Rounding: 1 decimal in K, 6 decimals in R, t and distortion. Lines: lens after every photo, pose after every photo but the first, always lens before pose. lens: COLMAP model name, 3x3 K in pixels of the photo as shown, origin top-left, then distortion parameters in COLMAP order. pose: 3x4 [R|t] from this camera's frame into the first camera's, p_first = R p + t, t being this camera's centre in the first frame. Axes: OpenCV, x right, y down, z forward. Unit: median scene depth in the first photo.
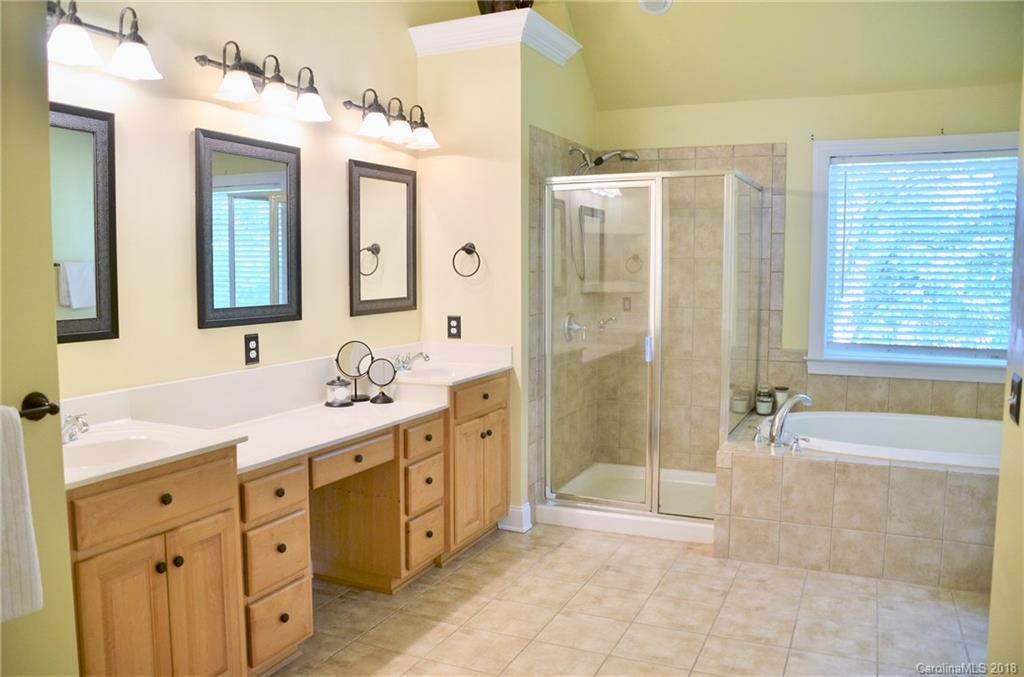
lens RADIAL K [[807.2, 0, 513.3], [0, 807.2, 337.9], [0, 0, 1]] dist [-0.080230, -0.000931]
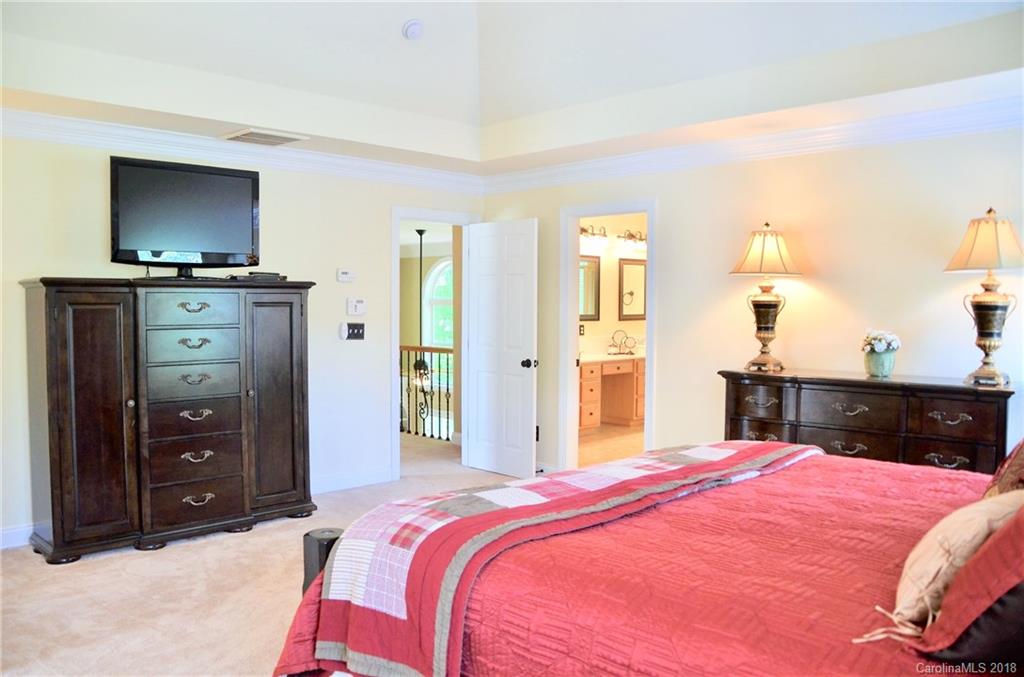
lens RADIAL K [[807.2, 0, 511.6], [0, 807.2, 340.0], [0, 0, 1]] dist [-0.080230, -0.000931]
pose [[0.936797, 0.013064, -0.349630, 0.399032], [-0.027764, 0.998927, -0.037067, 0.149092], [0.348771, 0.044431, 0.936154, -1.603720]]
